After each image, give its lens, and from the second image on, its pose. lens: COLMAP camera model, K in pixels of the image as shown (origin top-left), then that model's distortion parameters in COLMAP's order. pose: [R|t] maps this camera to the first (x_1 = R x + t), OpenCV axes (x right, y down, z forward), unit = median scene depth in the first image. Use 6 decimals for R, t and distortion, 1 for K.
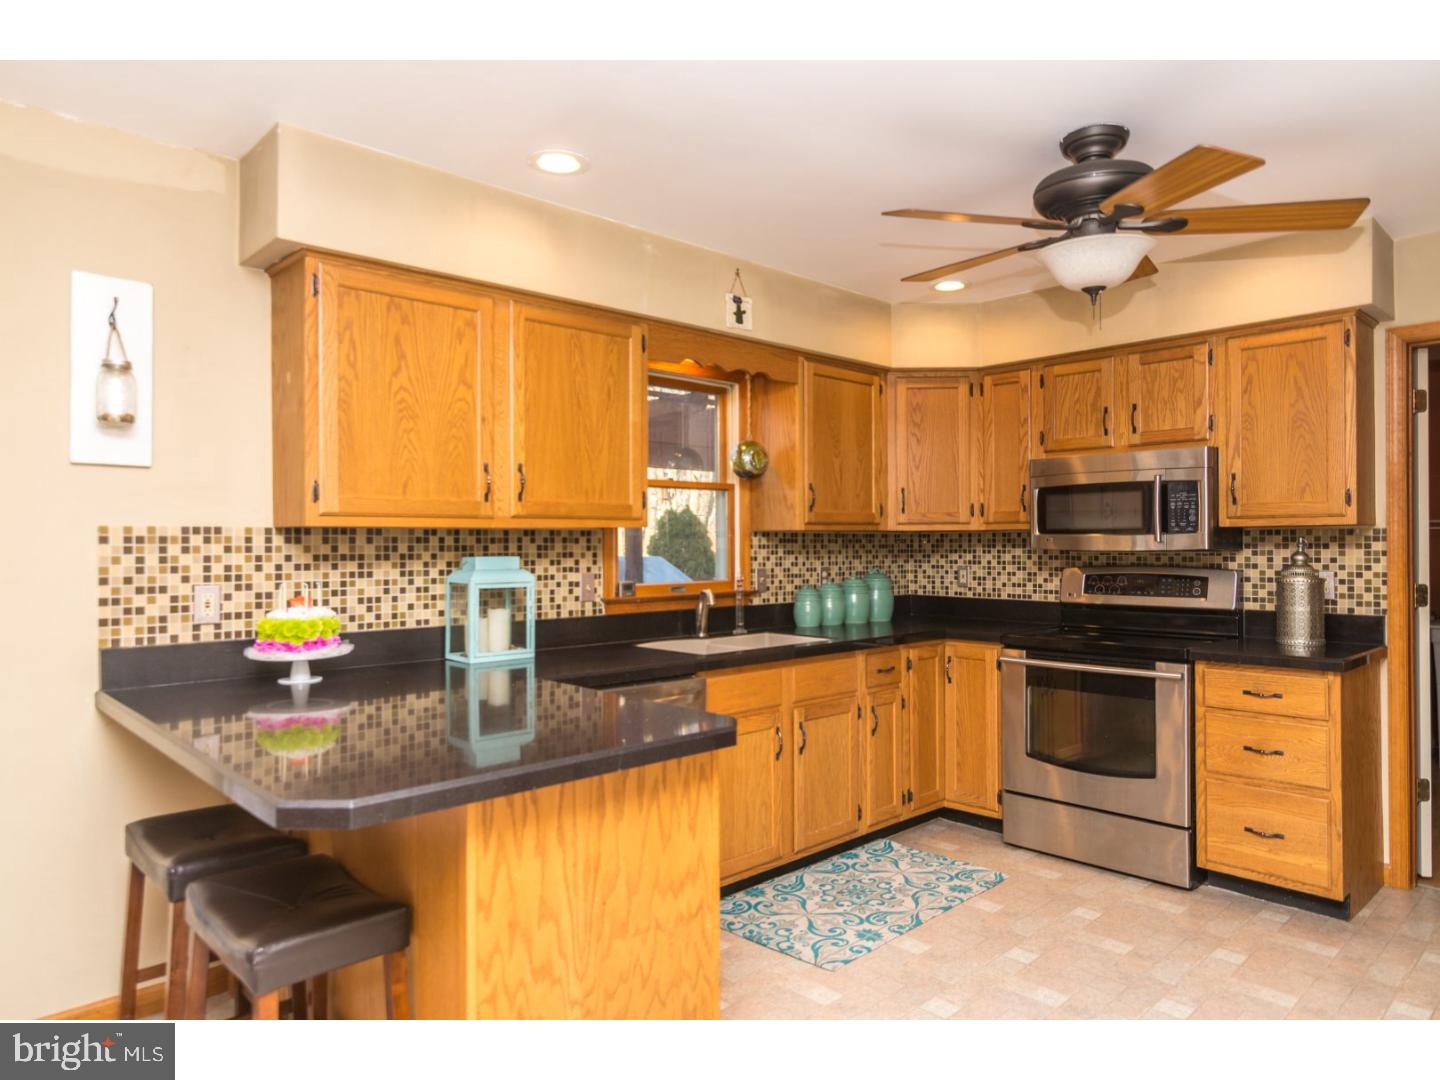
lens RADIAL K [[898.9, 0, 720.0], [0, 898.9, 540.0], [0, 0, 1]] dist [0.000722, 0.000625]
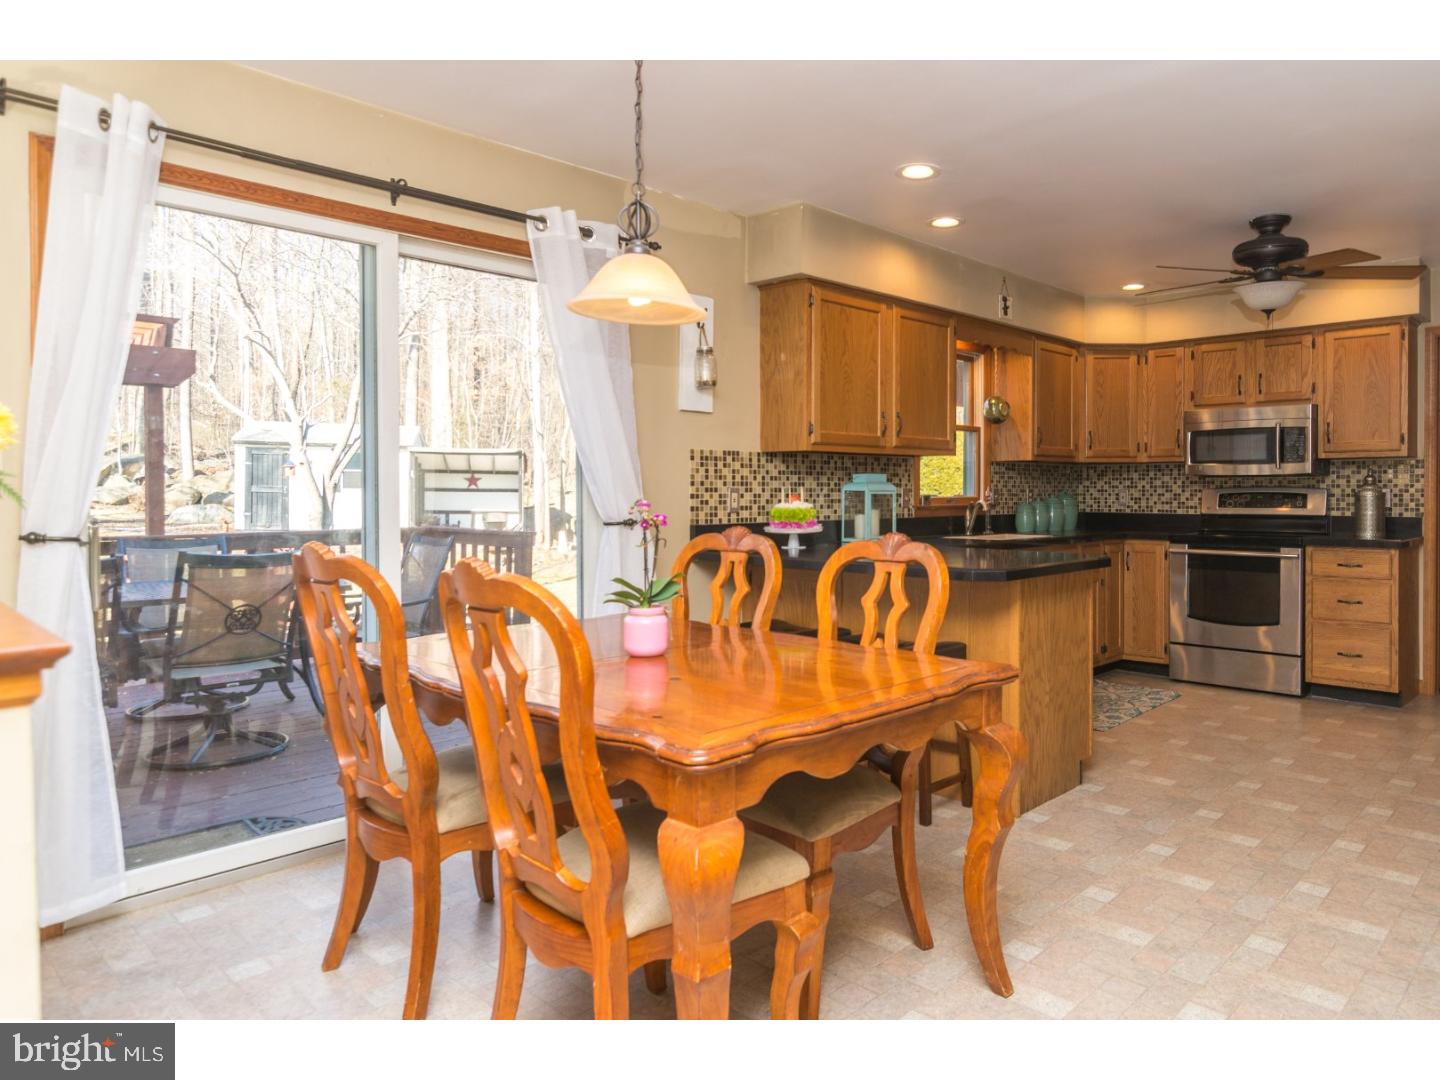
lens RADIAL K [[1081.9, 0, 720.6], [0, 1081.9, 515.2], [0, 0, 1]] dist [-0.004881, -0.000893]
pose [[0.995777, 0.000086, 0.091801, -0.597038], [-0.001576, 0.999868, 0.016158, 0.052442], [-0.091787, -0.016235, 0.995646, -0.693020]]
